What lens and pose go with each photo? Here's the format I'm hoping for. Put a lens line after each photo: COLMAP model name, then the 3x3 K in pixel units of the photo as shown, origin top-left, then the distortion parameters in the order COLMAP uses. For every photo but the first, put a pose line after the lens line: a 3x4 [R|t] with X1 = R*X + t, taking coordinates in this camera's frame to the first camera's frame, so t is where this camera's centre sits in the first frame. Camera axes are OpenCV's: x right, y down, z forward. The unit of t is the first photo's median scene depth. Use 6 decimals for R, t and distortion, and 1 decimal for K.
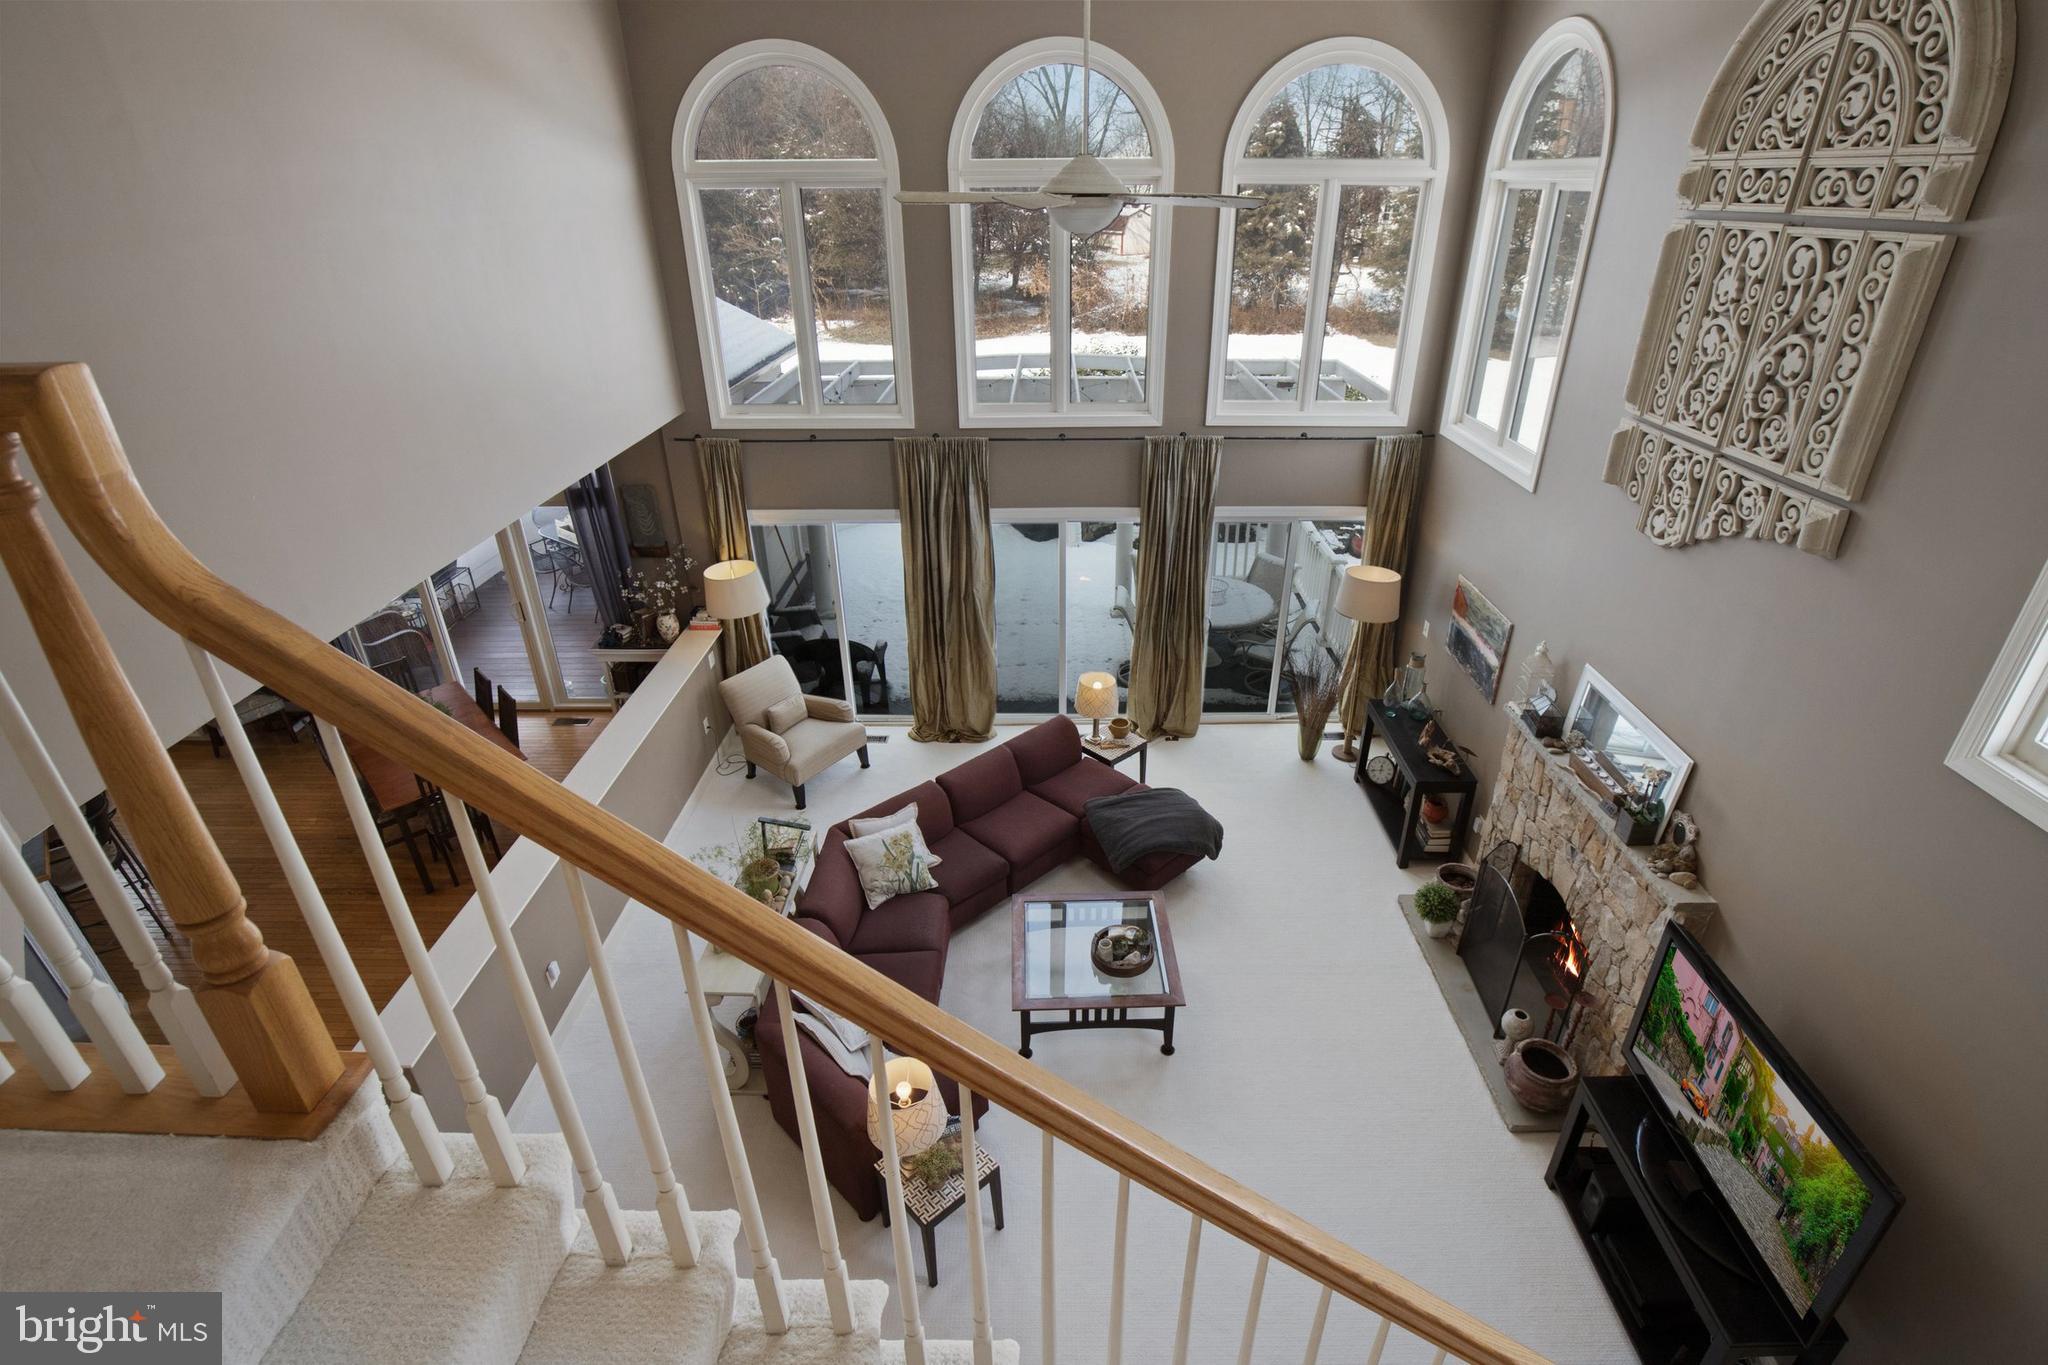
lens RADIAL K [[961.7, 0, 1071.3], [0, 961.7, 664.4], [0, 0, 1]] dist [-0.001940, 0.000708]
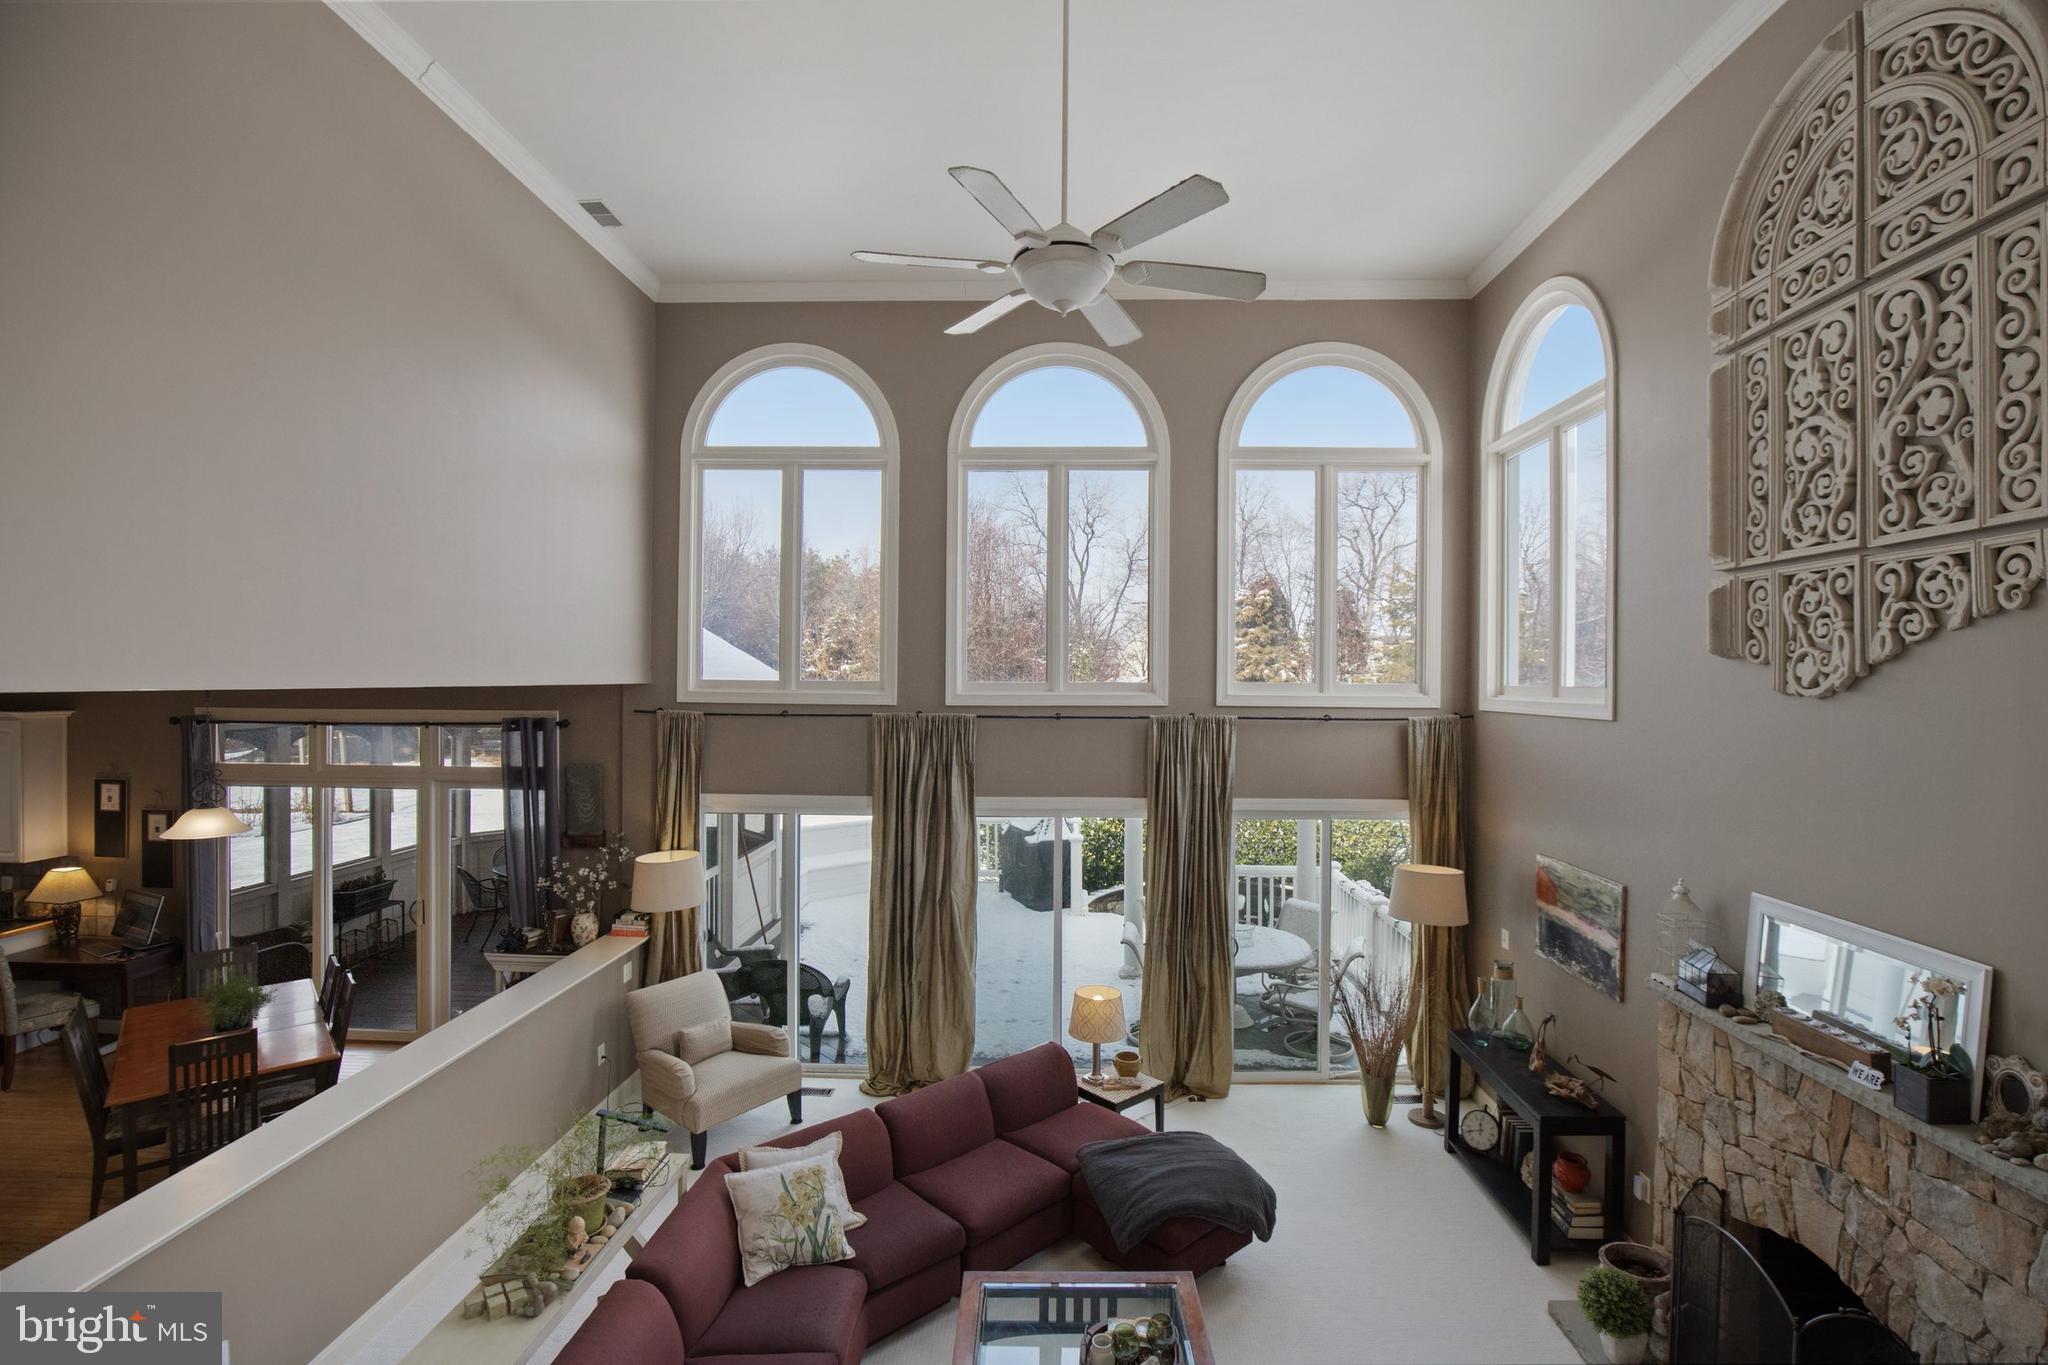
lens RADIAL K [[937.7, 0, 1059.4], [0, 937.7, 679.5], [0, 0, 1]] dist [-0.022770, 0.005934]
pose [[0.999540, 0.000929, -0.030323, 0.021861], [-0.014396, 0.894346, -0.447144, 0.150528], [0.026704, 0.447374, 0.893948, 0.233521]]
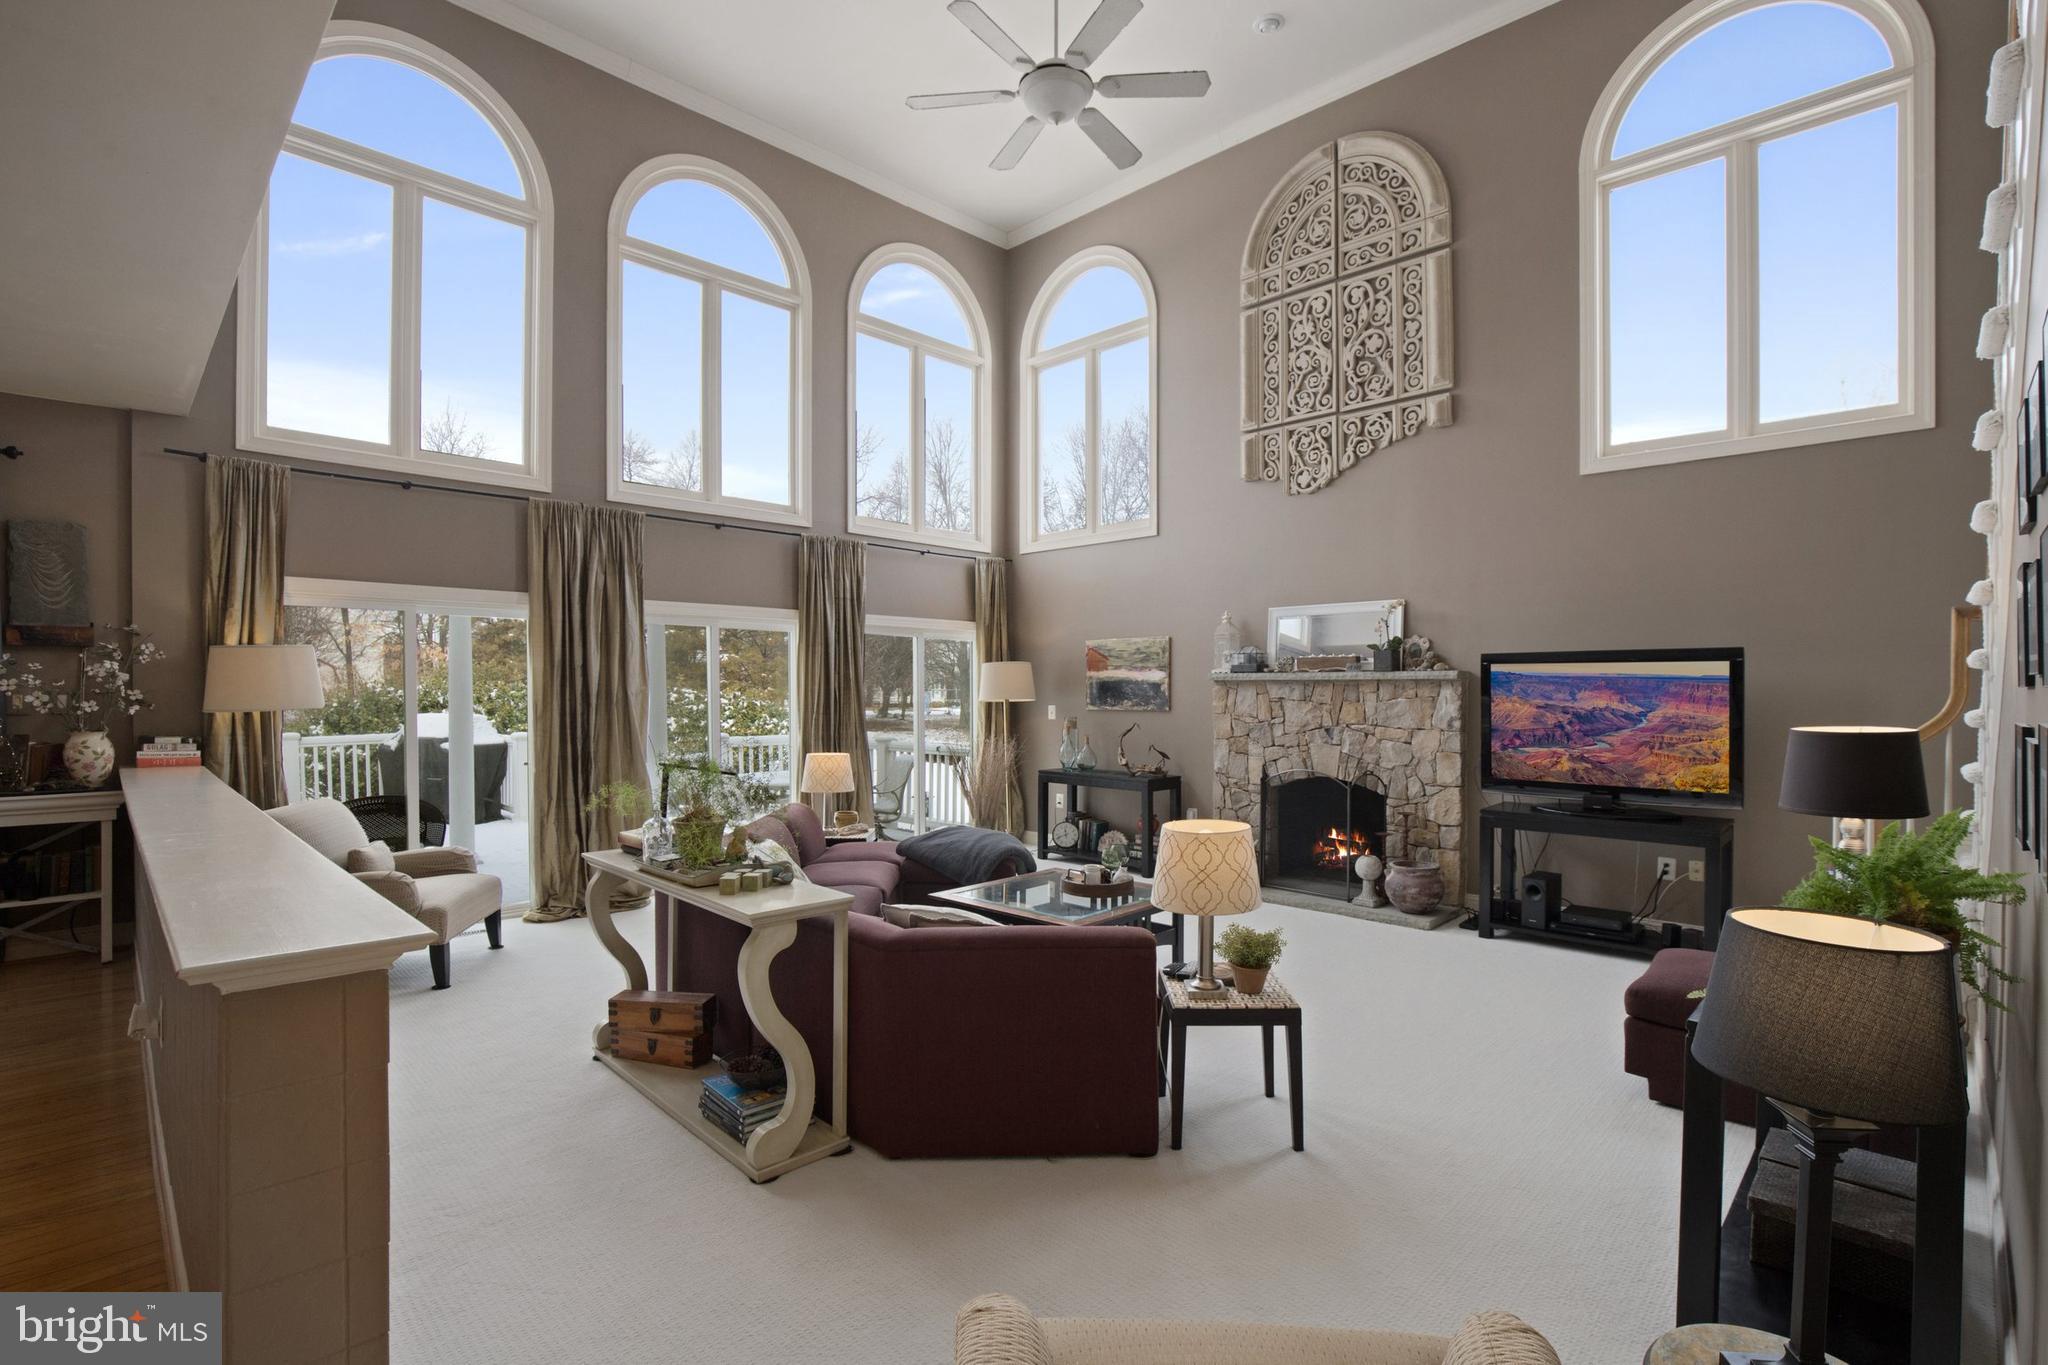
lens RADIAL K [[943.6, 0, 1045.4], [0, 943.6, 683.8], [0, 0, 1]] dist [-0.017778, 0.000186]
pose [[0.704659, -0.006503, 0.709516, -0.510820], [0.323324, 0.893050, -0.312926, 0.336632], [-0.631598, 0.449910, 0.631399, 0.354572]]
